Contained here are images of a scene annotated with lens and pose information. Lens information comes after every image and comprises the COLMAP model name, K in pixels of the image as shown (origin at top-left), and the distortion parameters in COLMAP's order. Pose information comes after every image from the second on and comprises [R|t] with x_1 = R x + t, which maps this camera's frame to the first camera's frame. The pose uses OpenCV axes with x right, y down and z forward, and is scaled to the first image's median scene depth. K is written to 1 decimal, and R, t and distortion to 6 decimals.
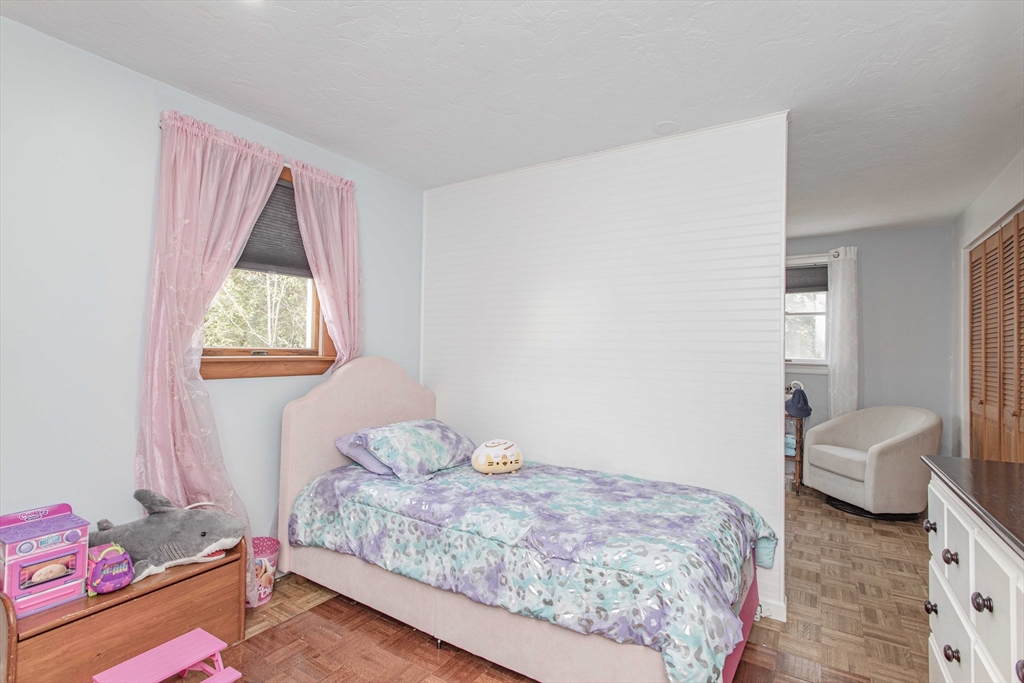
lens RADIAL K [[490.4, 0, 514.1], [0, 490.4, 341.9], [0, 0, 1]] dist [0.004844, 0.001263]
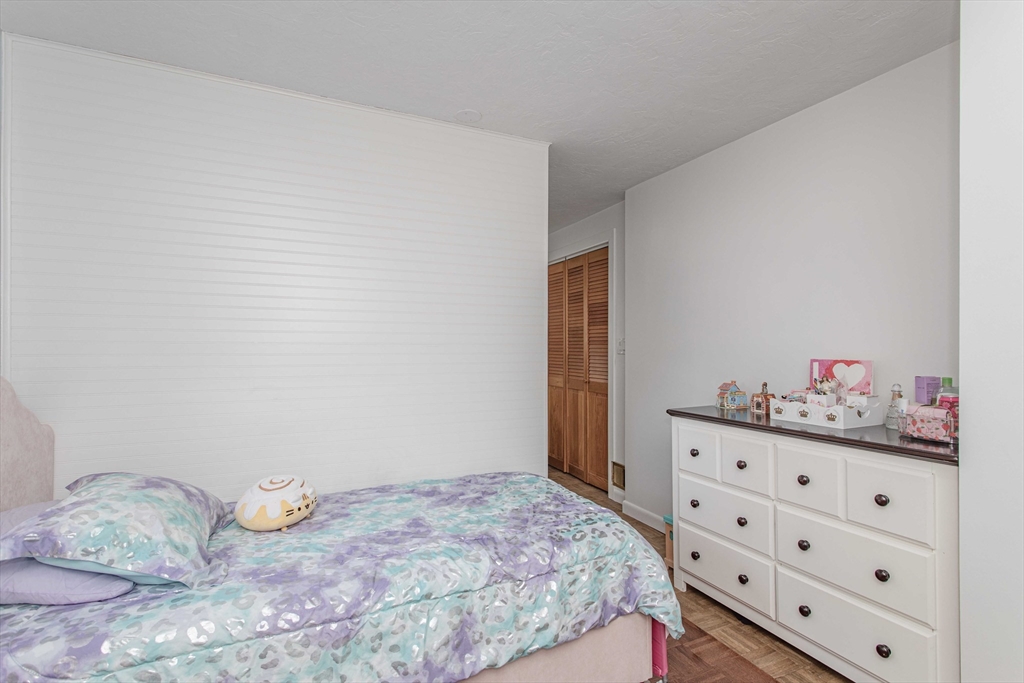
lens RADIAL K [[490.4, 0, 521.6], [0, 490.4, 347.3], [0, 0, 1]] dist [0.004844, 0.001263]
pose [[0.530109, -0.016911, 0.847761, -0.560839], [-0.006268, 0.999696, 0.023862, 0.000770], [-0.847906, -0.017963, 0.529842, 0.459477]]
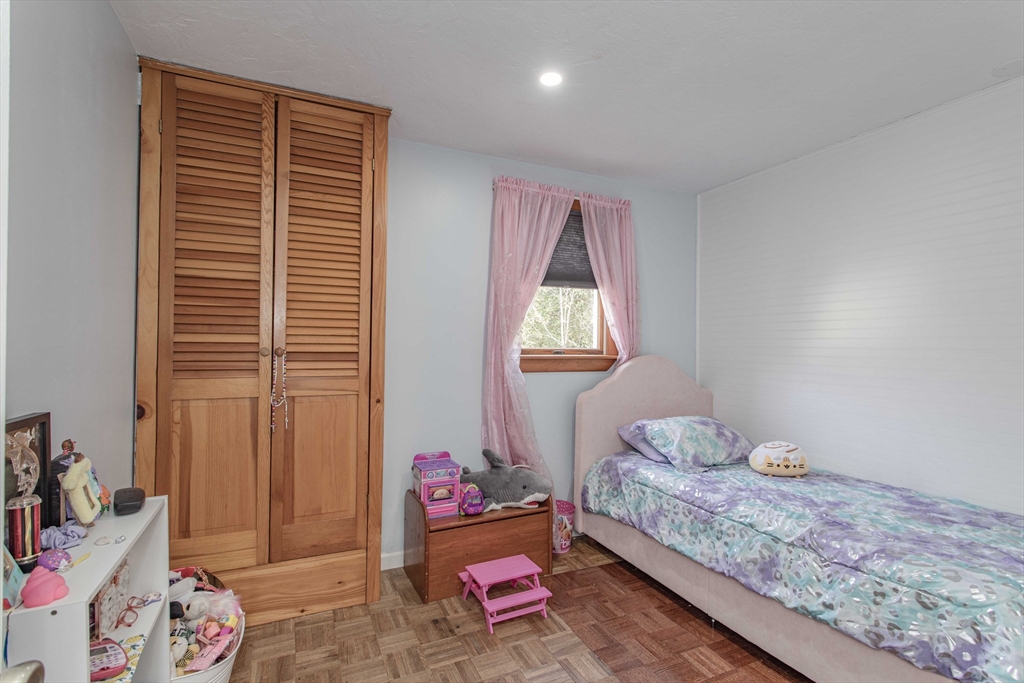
lens RADIAL K [[490.4, 0, 509.1], [0, 490.4, 343.5], [0, 0, 1]] dist [0.004844, 0.001263]
pose [[0.843335, -0.010681, -0.537282, 0.053003], [0.012300, 0.999924, -0.000571, -0.001199], [0.537247, -0.006127, 0.843403, -0.137319]]
